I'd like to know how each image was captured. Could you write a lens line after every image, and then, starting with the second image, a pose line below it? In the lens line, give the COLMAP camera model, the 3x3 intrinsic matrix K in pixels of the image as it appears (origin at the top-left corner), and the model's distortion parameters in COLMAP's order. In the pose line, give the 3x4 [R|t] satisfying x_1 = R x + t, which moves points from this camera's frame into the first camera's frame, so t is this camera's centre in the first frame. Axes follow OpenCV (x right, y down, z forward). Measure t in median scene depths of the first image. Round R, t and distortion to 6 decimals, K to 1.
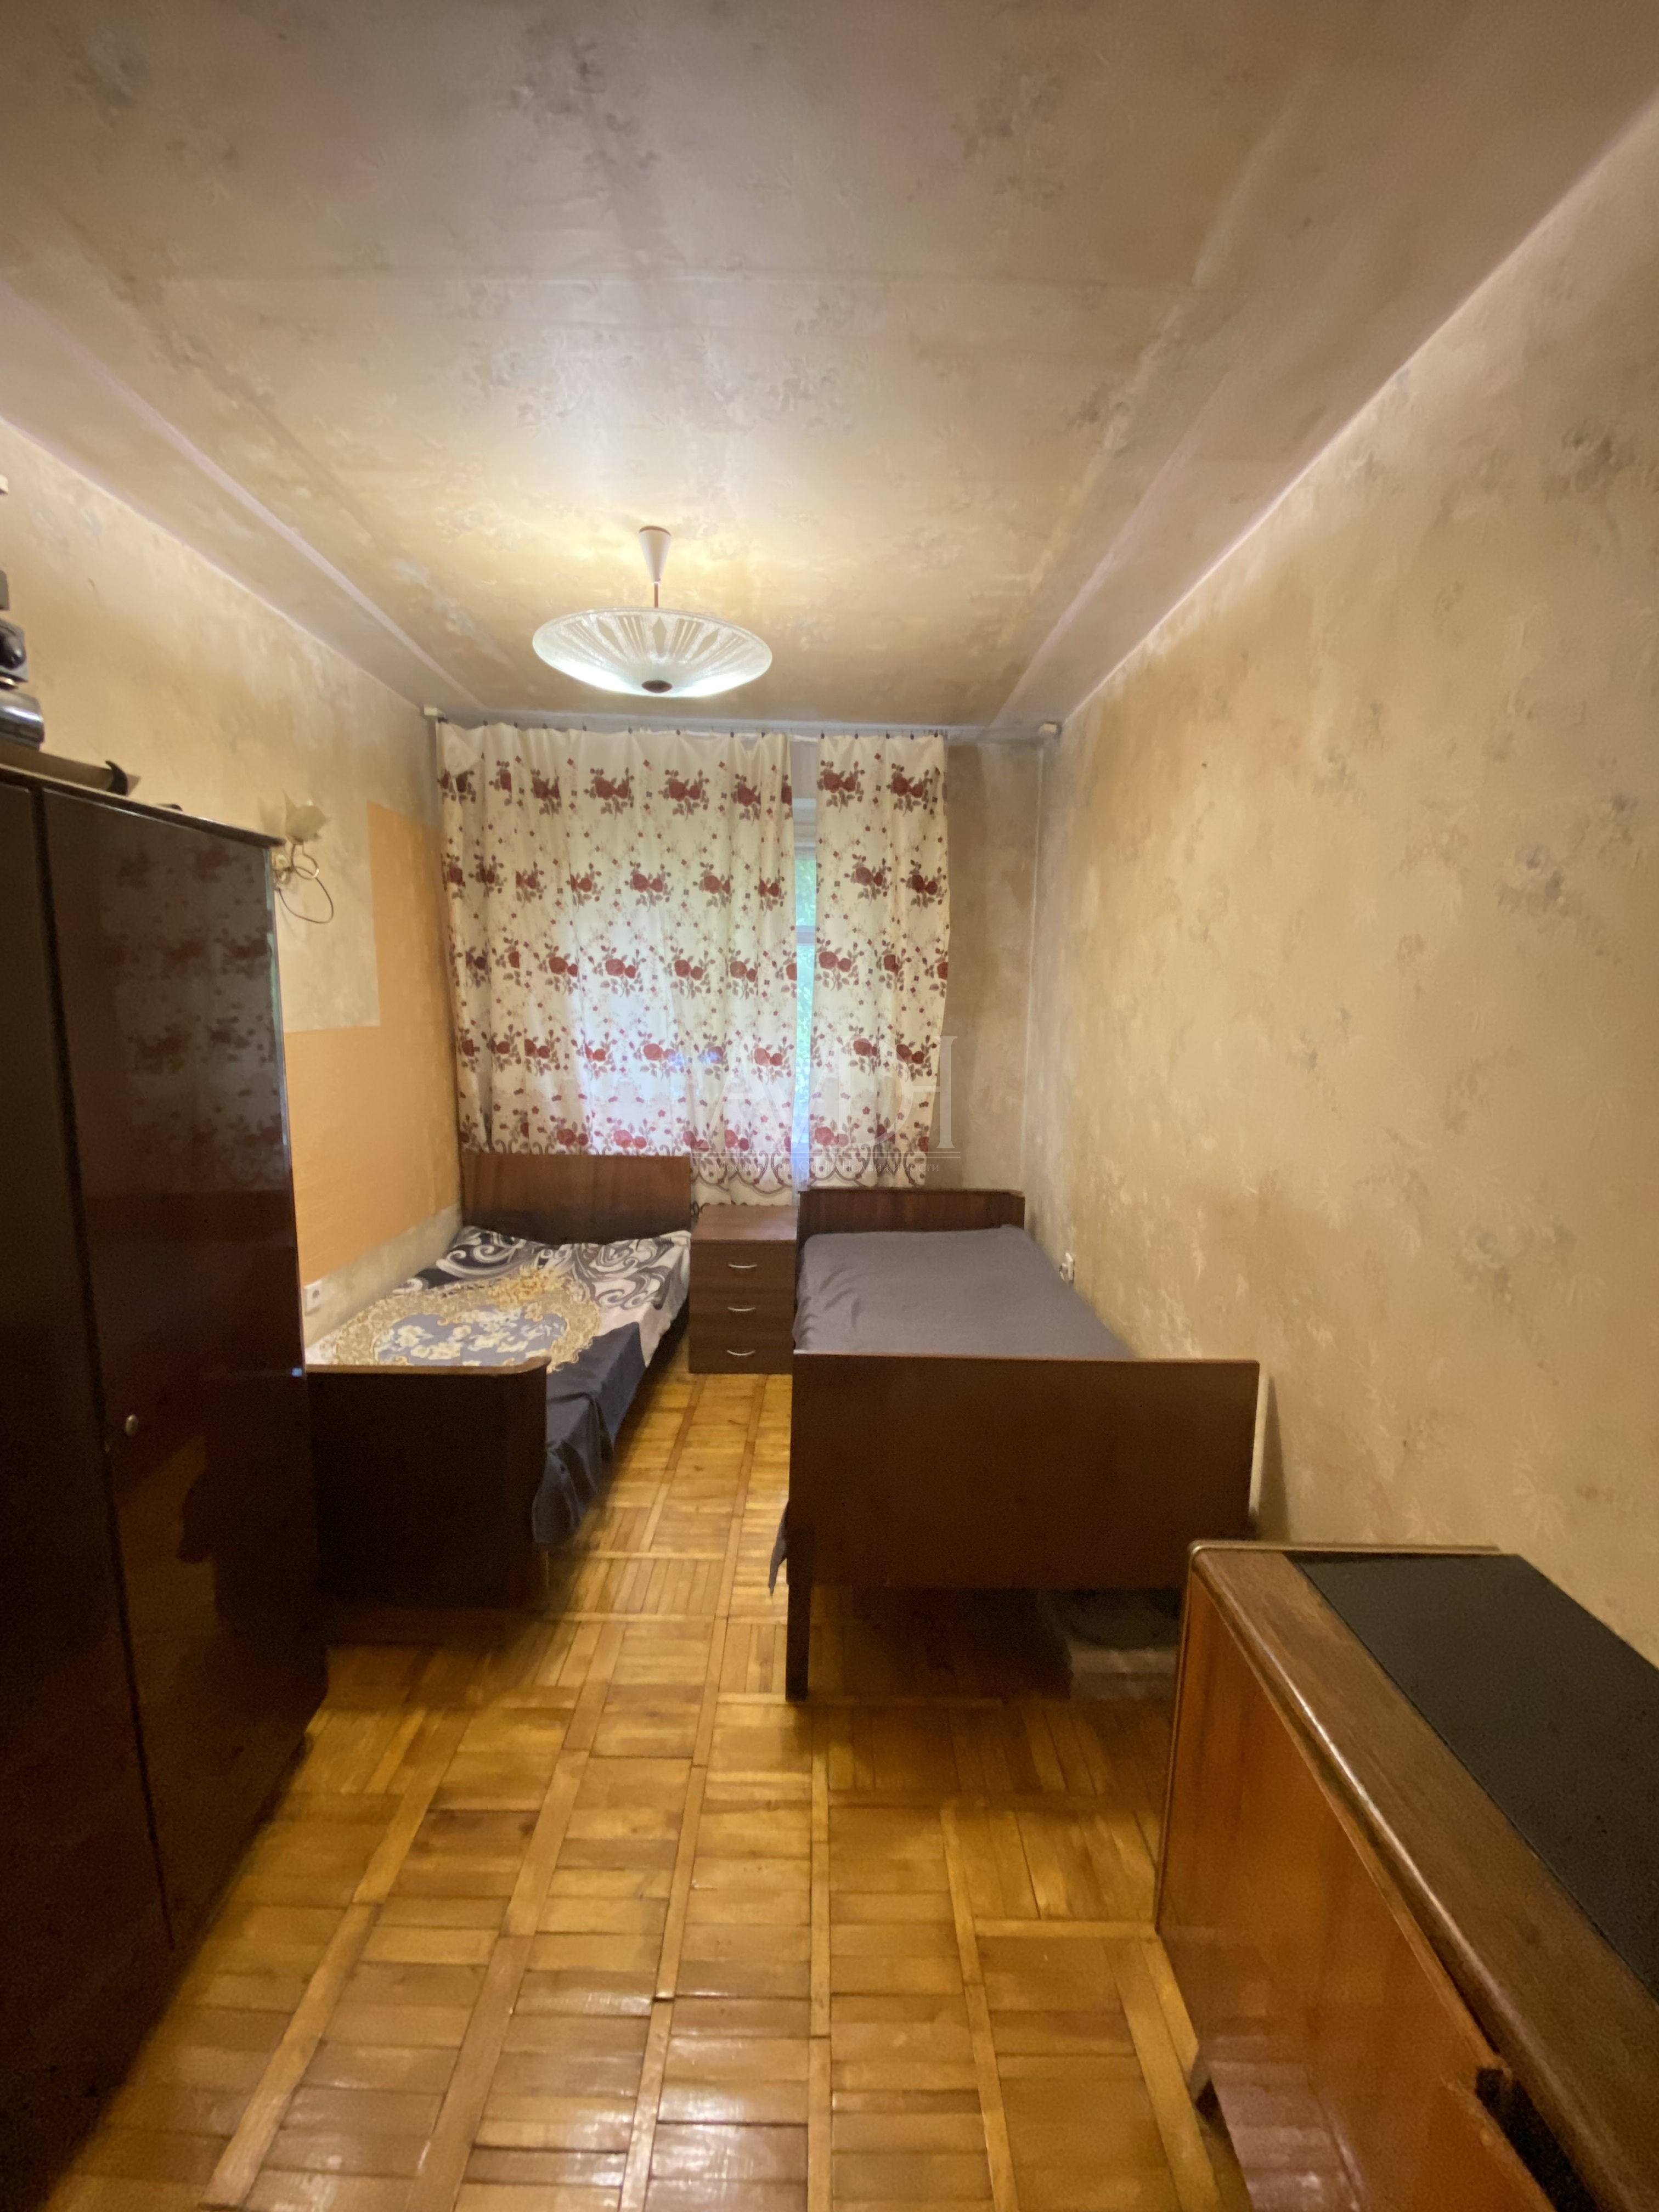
lens RADIAL K [[901.7, 0, 825.0], [0, 901.7, 1108.2], [0, 0, 1]] dist [0.008667, -0.015344]
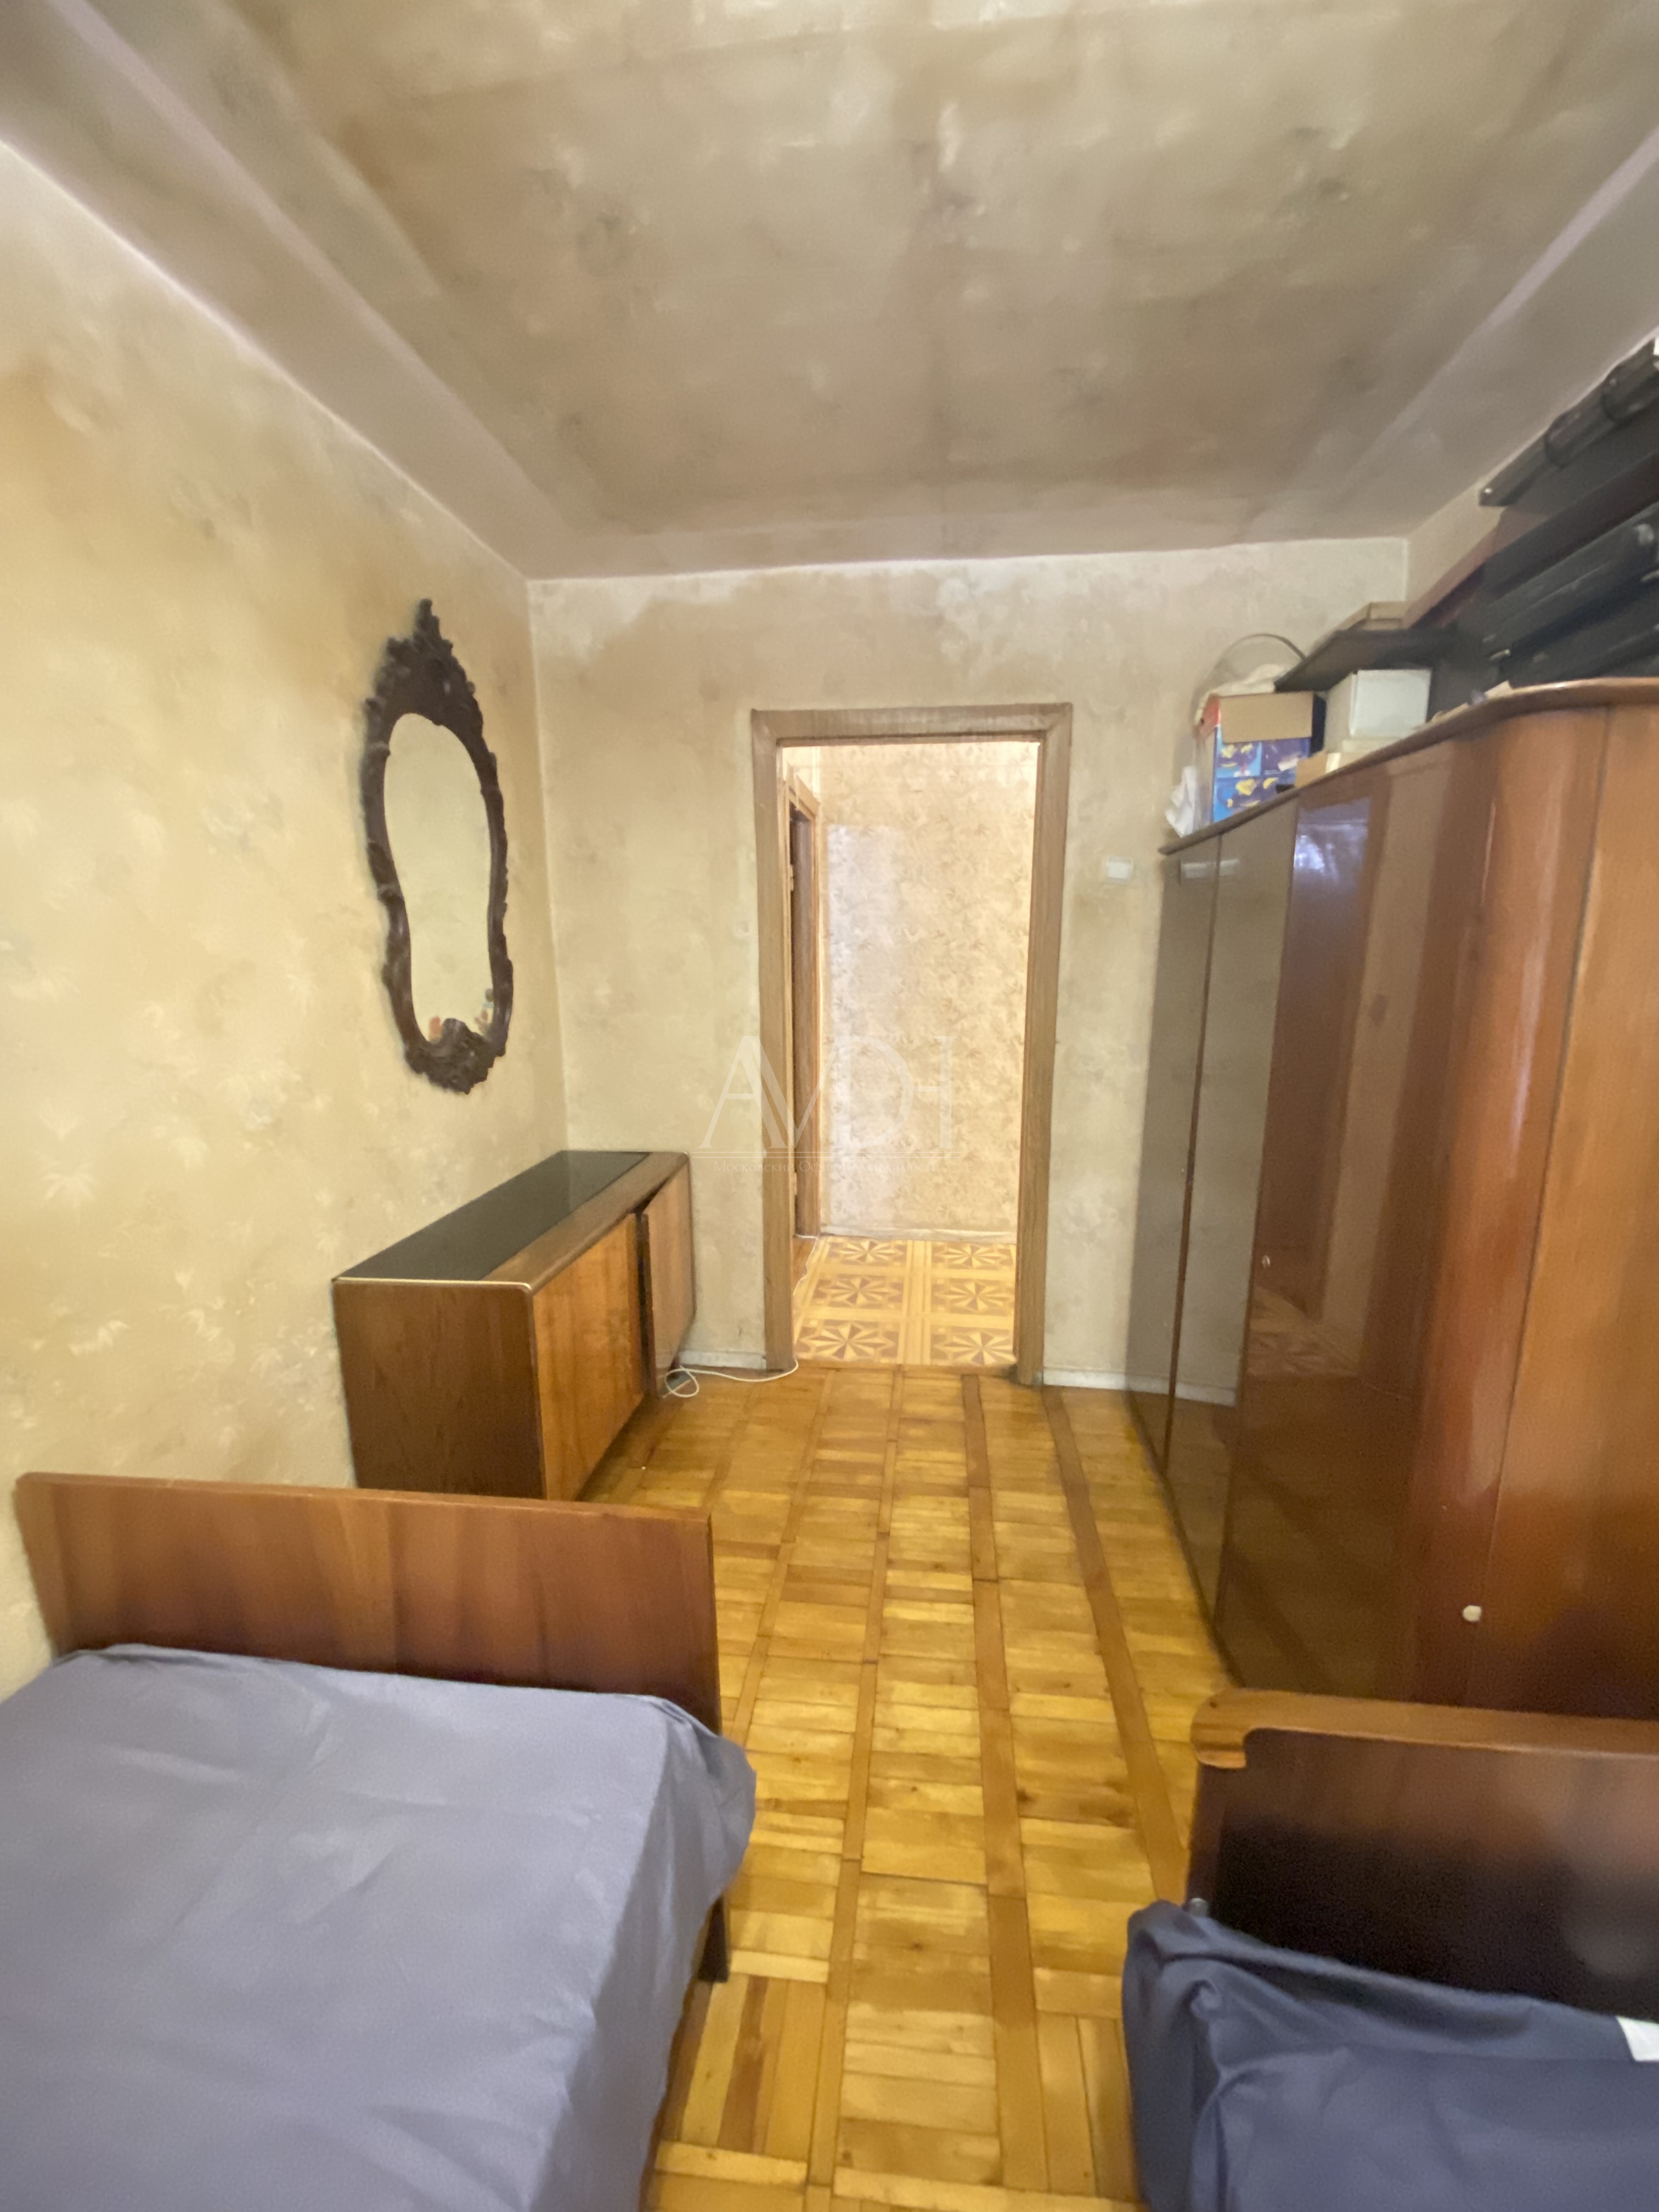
lens RADIAL K [[901.7, 0, 836.7], [0, 901.7, 1111.7], [0, 0, 1]] dist [0.008667, -0.015344]
pose [[-0.992119, -0.040040, 0.118728, -0.219886], [-0.000351, 0.948450, 0.316927, -0.219246], [-0.125297, 0.314388, -0.940989, 1.746387]]
